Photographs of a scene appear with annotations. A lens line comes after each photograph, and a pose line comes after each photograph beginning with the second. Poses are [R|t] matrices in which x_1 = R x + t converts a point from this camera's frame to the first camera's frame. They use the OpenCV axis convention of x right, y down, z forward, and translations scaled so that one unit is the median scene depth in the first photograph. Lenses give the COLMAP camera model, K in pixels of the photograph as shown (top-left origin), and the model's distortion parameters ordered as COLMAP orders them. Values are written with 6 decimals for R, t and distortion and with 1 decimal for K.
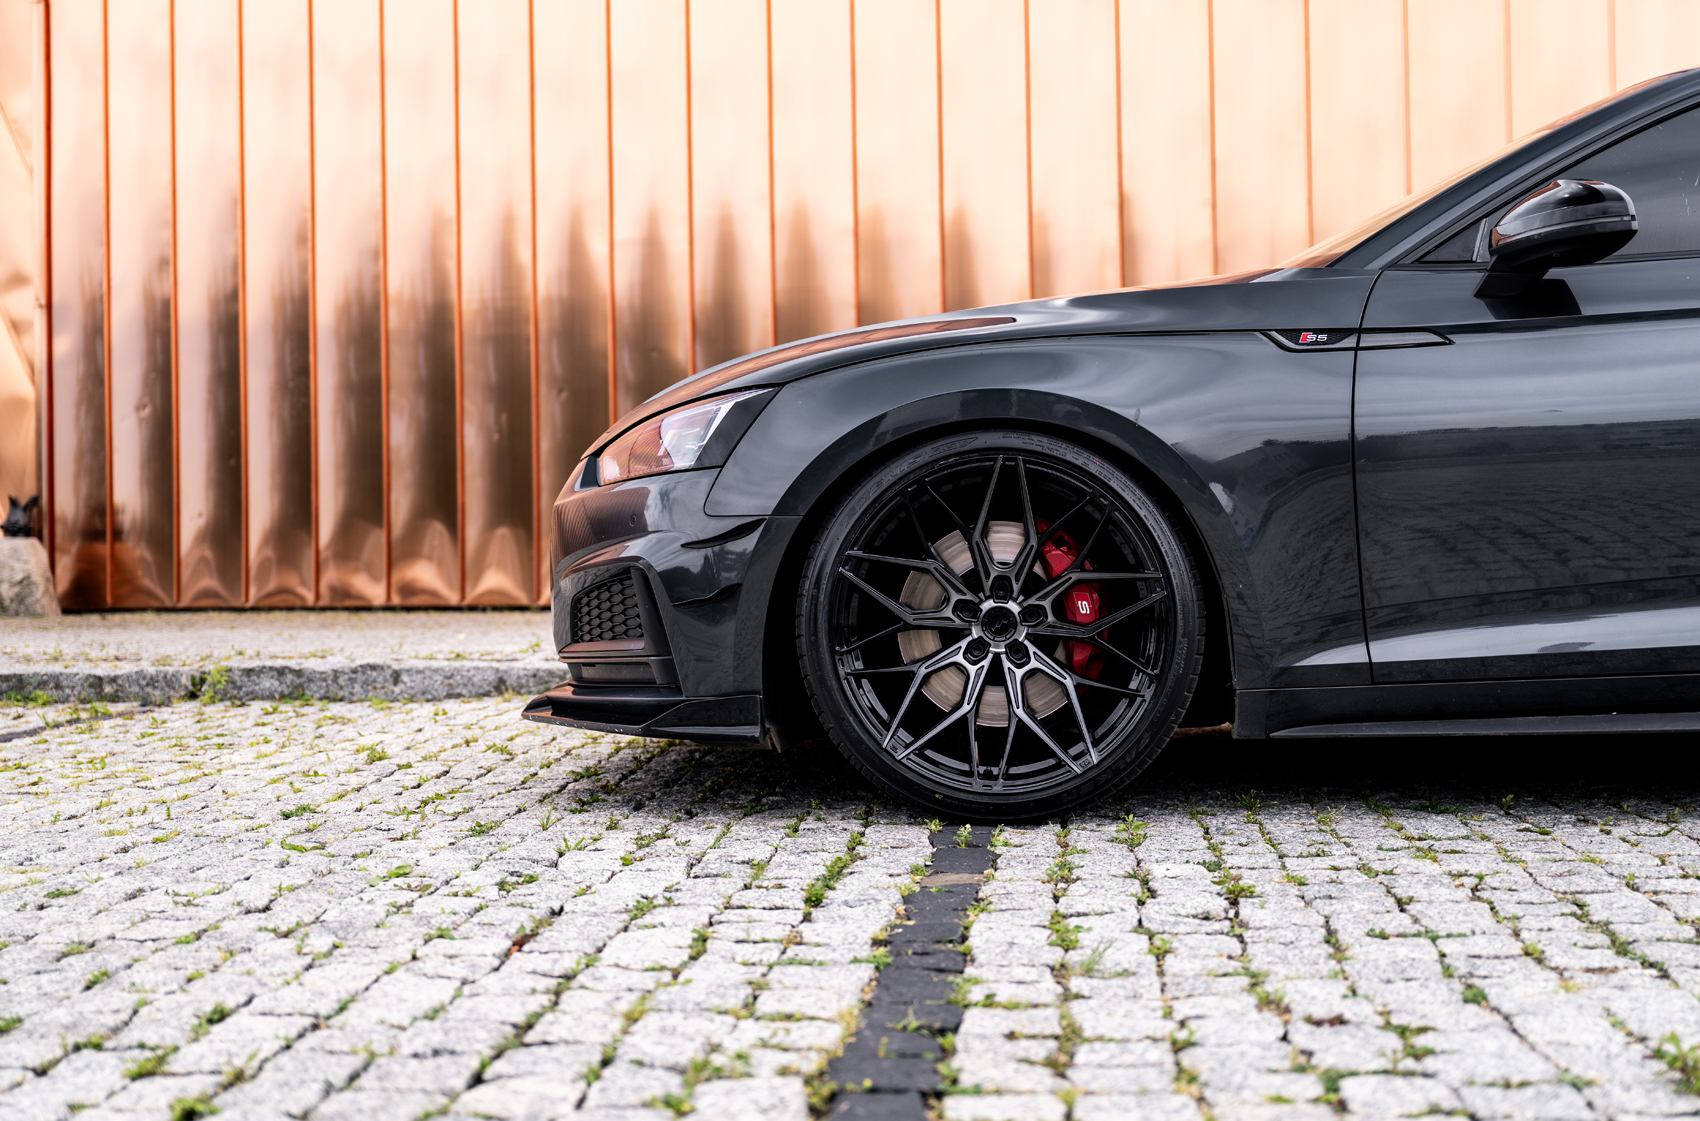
lens RADIAL K [[2226.9, 0, 850.0], [0, 2226.9, 560.5], [0, 0, 1]] dist [0.059649, 0.014938]
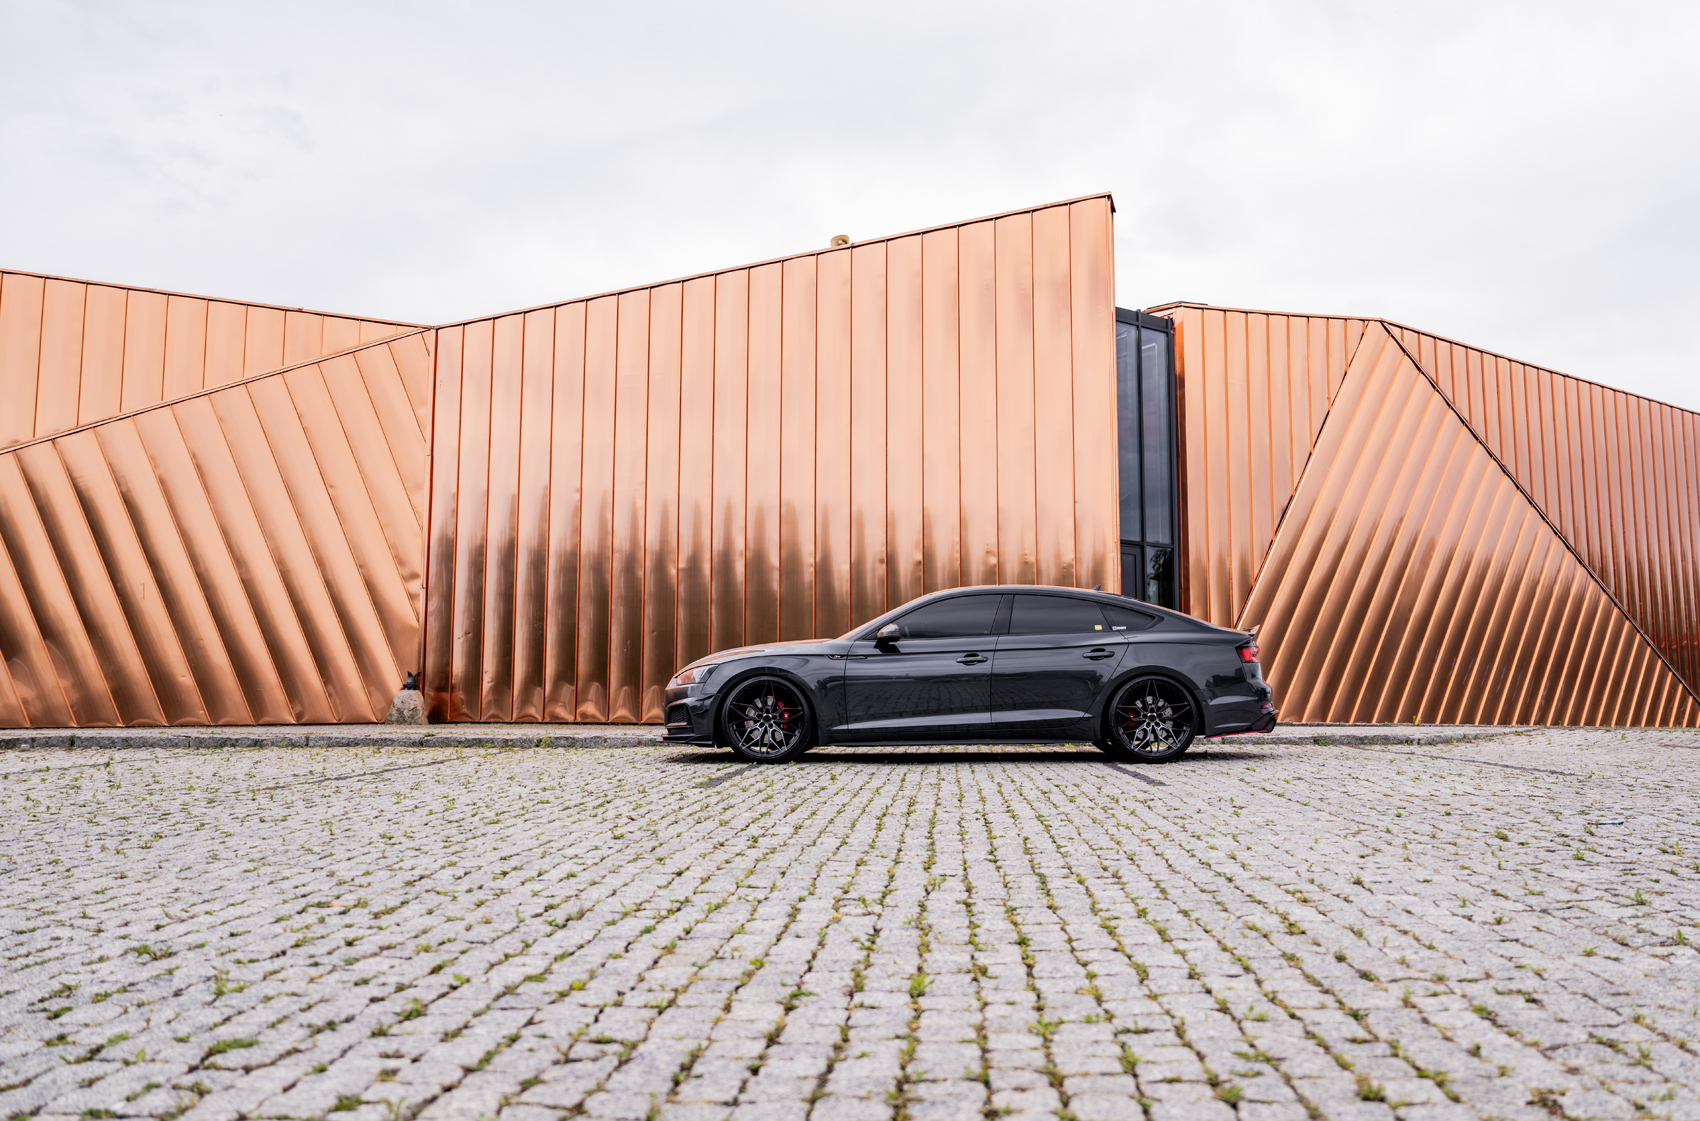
lens RADIAL K [[1341.6, 0, 851.1], [0, 1341.6, 583.5], [0, 0, 1]] dist [0.026539, -0.000330]
pose [[0.999399, 0.020637, 0.027865, 0.148762], [-0.017968, 0.995518, -0.092853, 0.004583], [-0.029656, 0.092297, 0.995290, -1.619113]]
